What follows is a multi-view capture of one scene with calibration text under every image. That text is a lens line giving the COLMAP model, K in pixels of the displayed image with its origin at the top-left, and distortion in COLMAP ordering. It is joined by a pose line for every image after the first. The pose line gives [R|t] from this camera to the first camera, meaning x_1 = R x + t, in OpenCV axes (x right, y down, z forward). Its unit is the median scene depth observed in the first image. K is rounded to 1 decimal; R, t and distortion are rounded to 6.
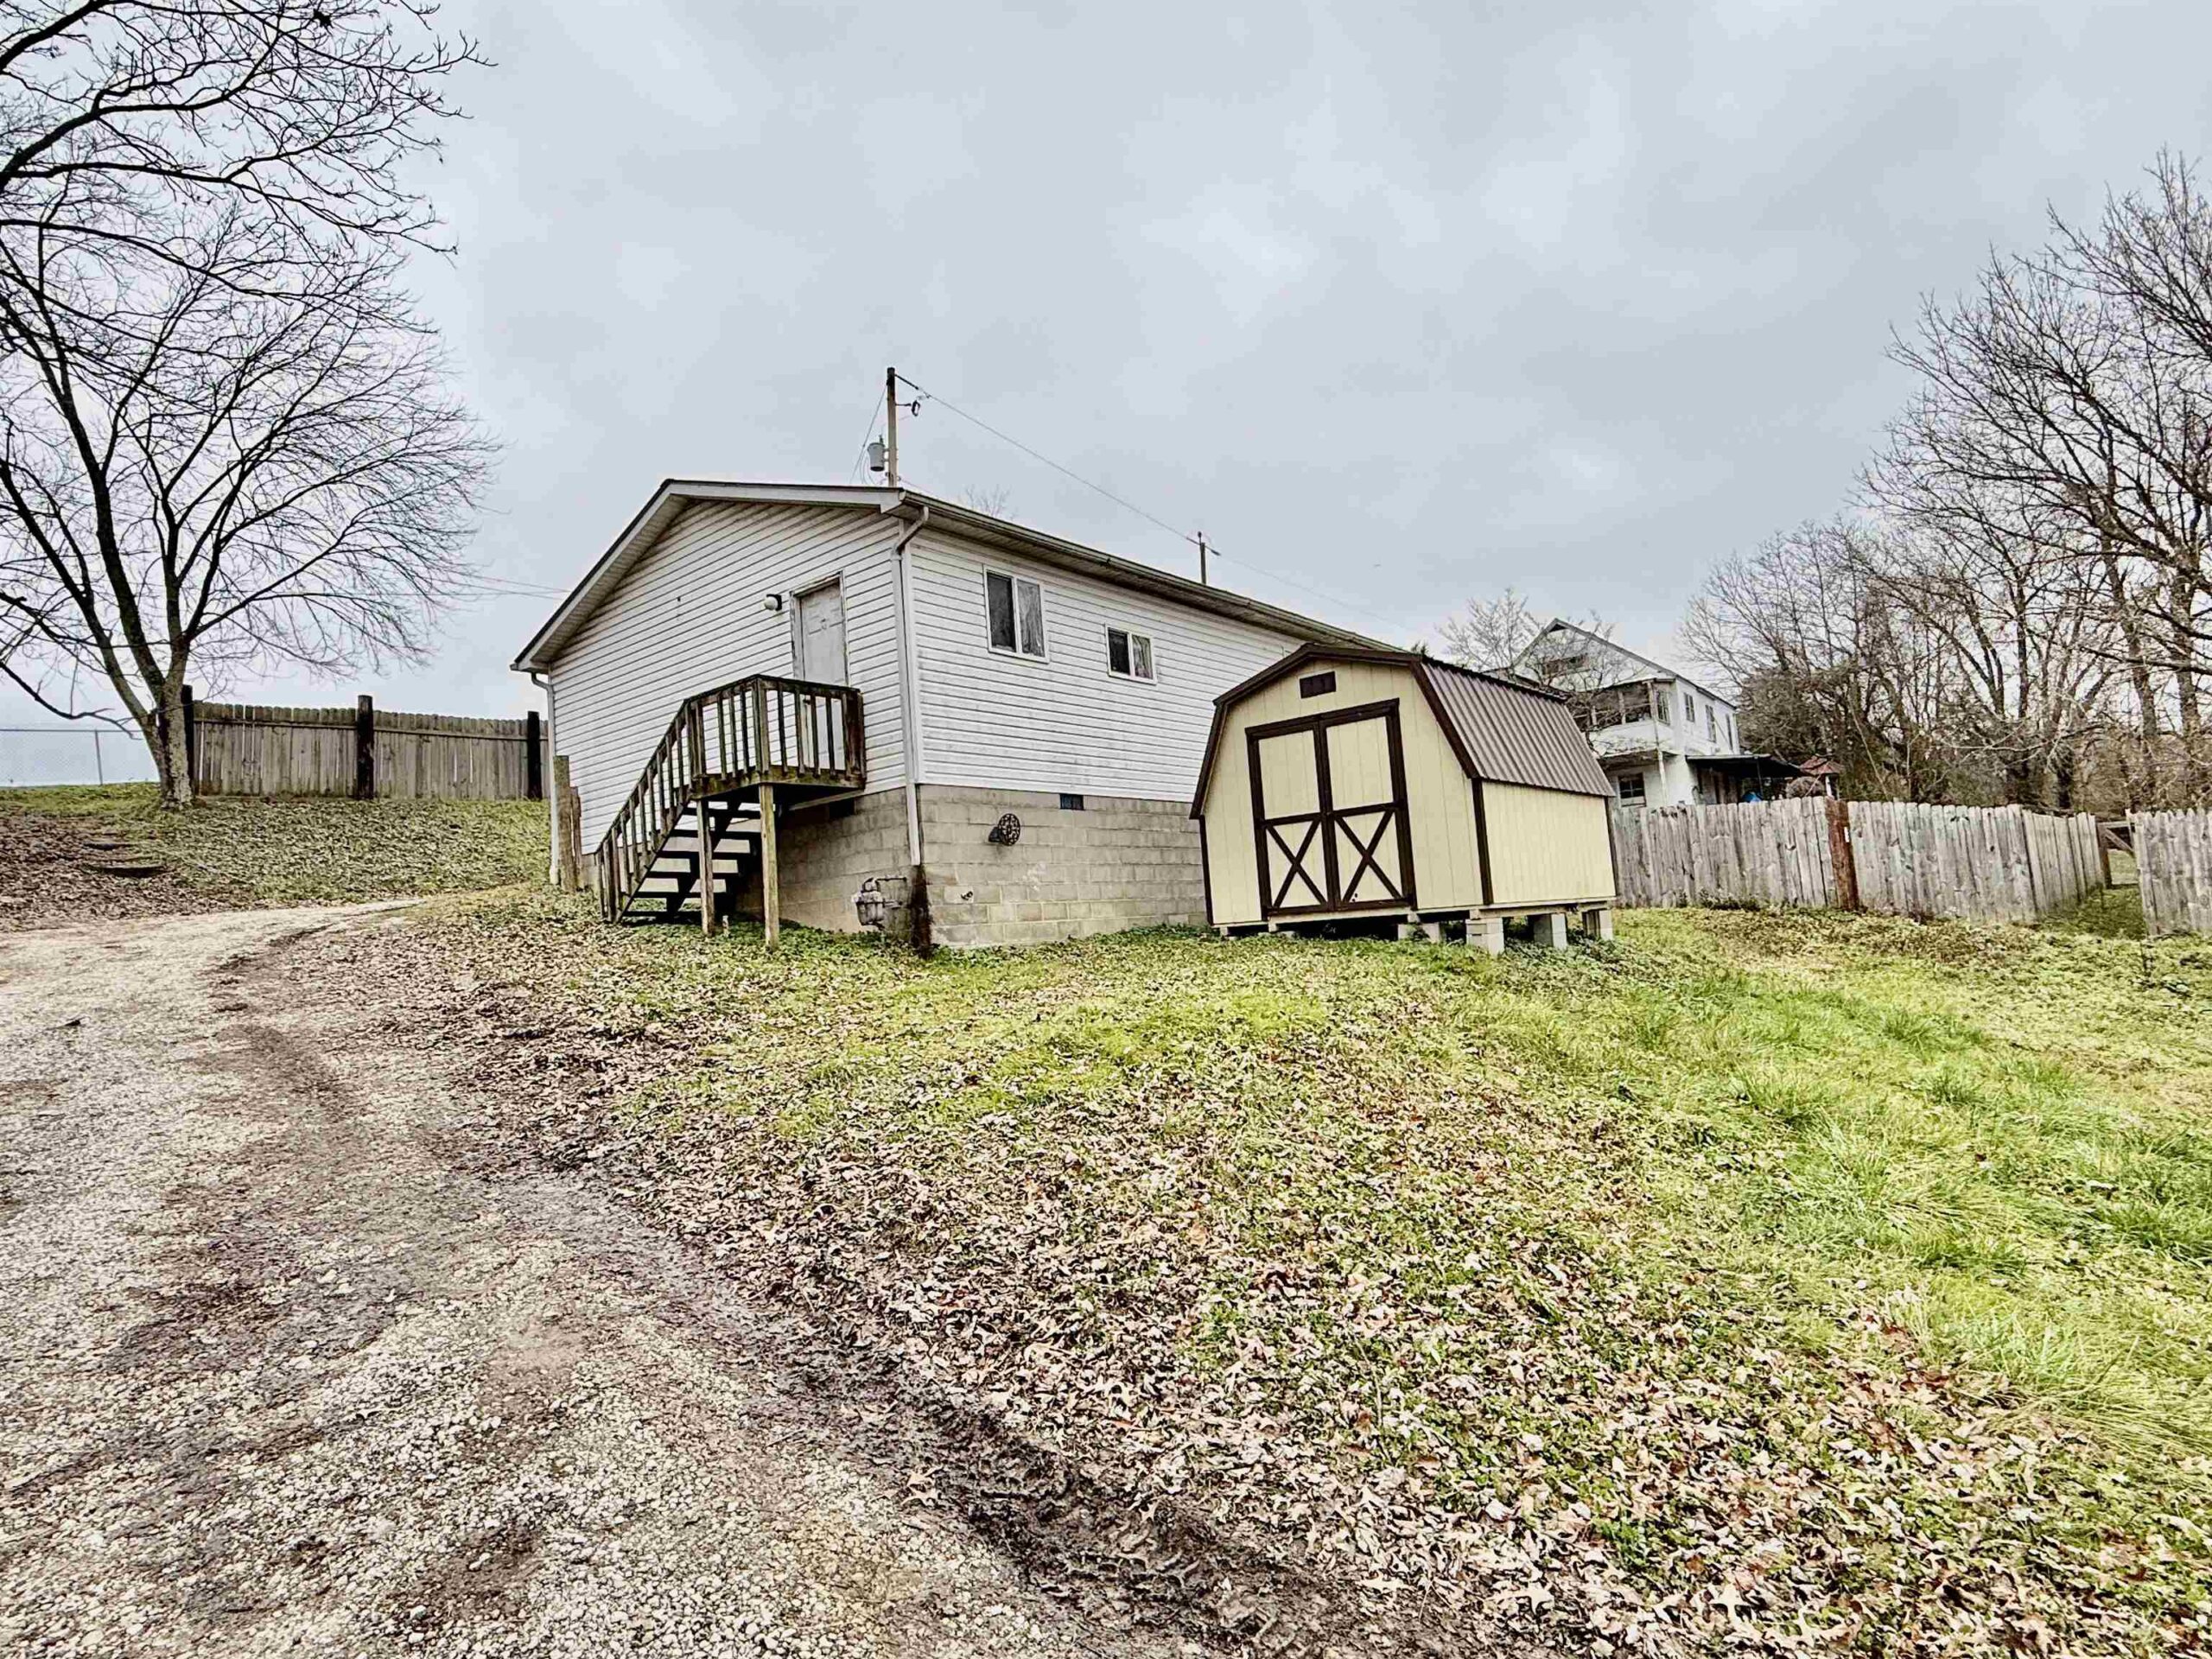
lens RADIAL K [[1166.7, 0, 1105.8], [0, 1166.7, 833.0], [0, 0, 1]] dist [-0.018654, -0.000455]
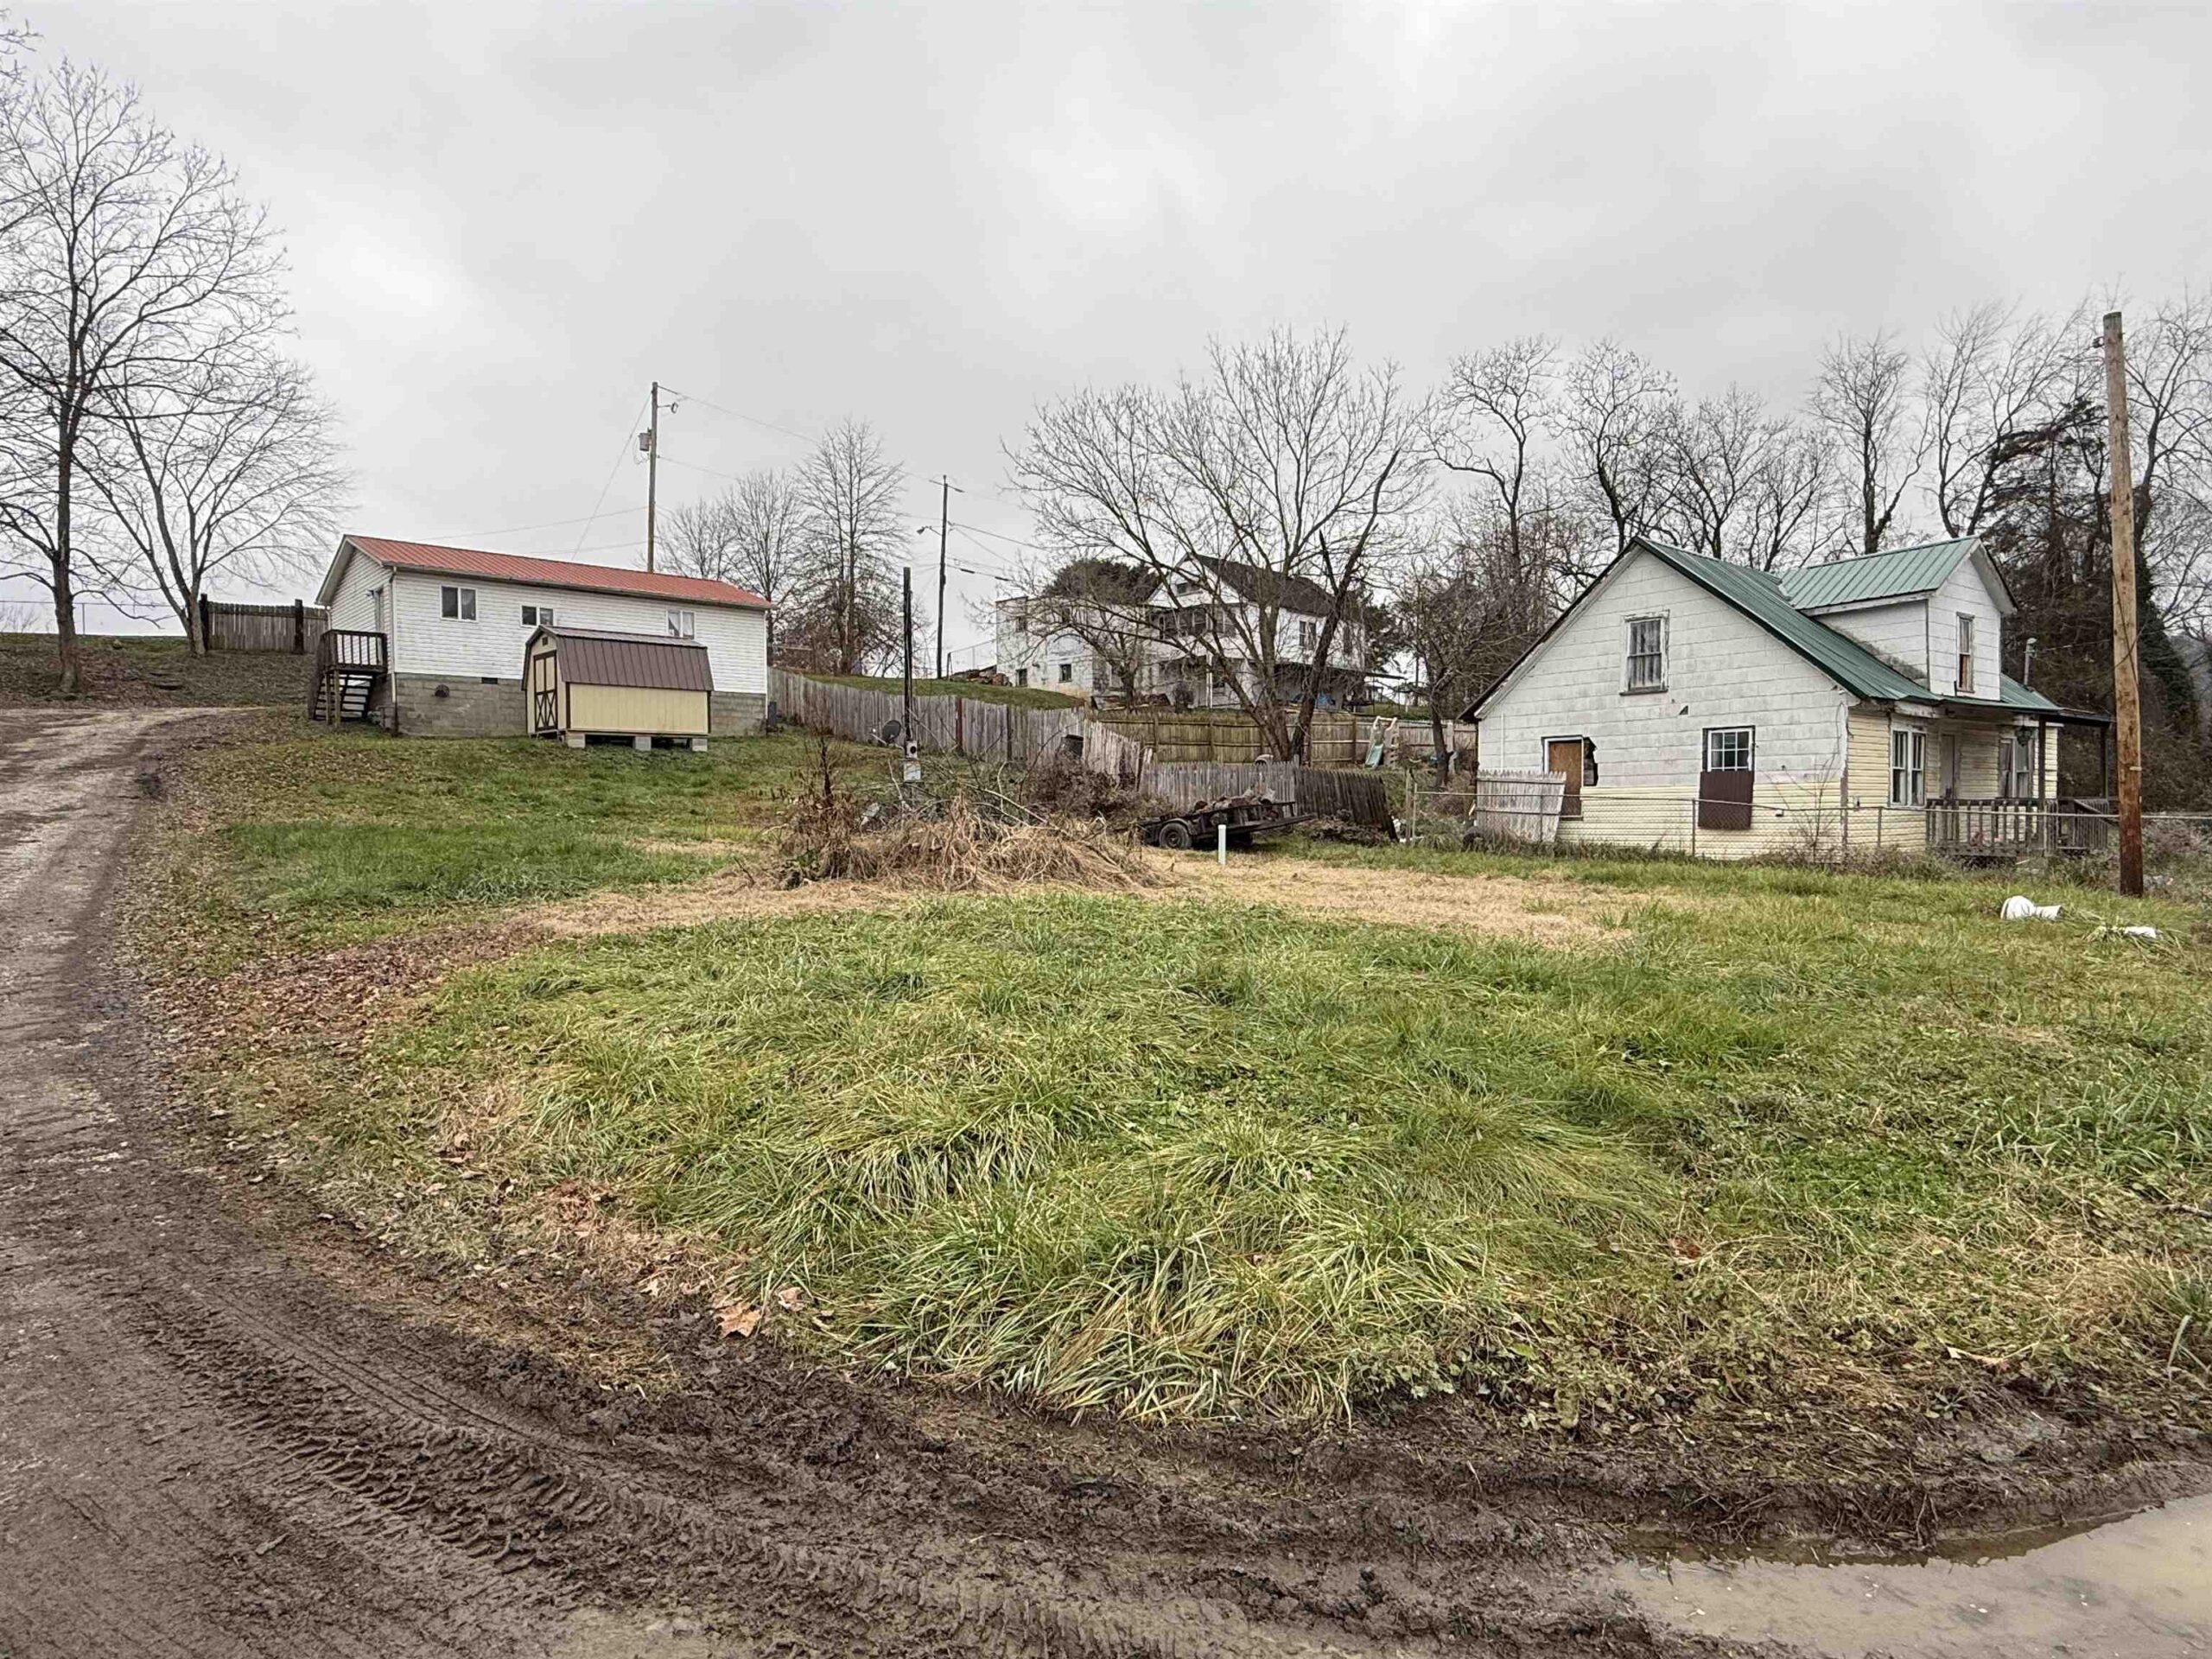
lens RADIAL K [[1227.8, 0, 1105.8], [0, 1227.8, 822.4], [0, 0, 1]] dist [-0.000071, -0.000026]
pose [[0.986285, 0.073140, -0.147959, 1.214306], [-0.056500, 0.991907, 0.113702, -0.072661], [0.155077, -0.103783, 0.982436, -0.994508]]
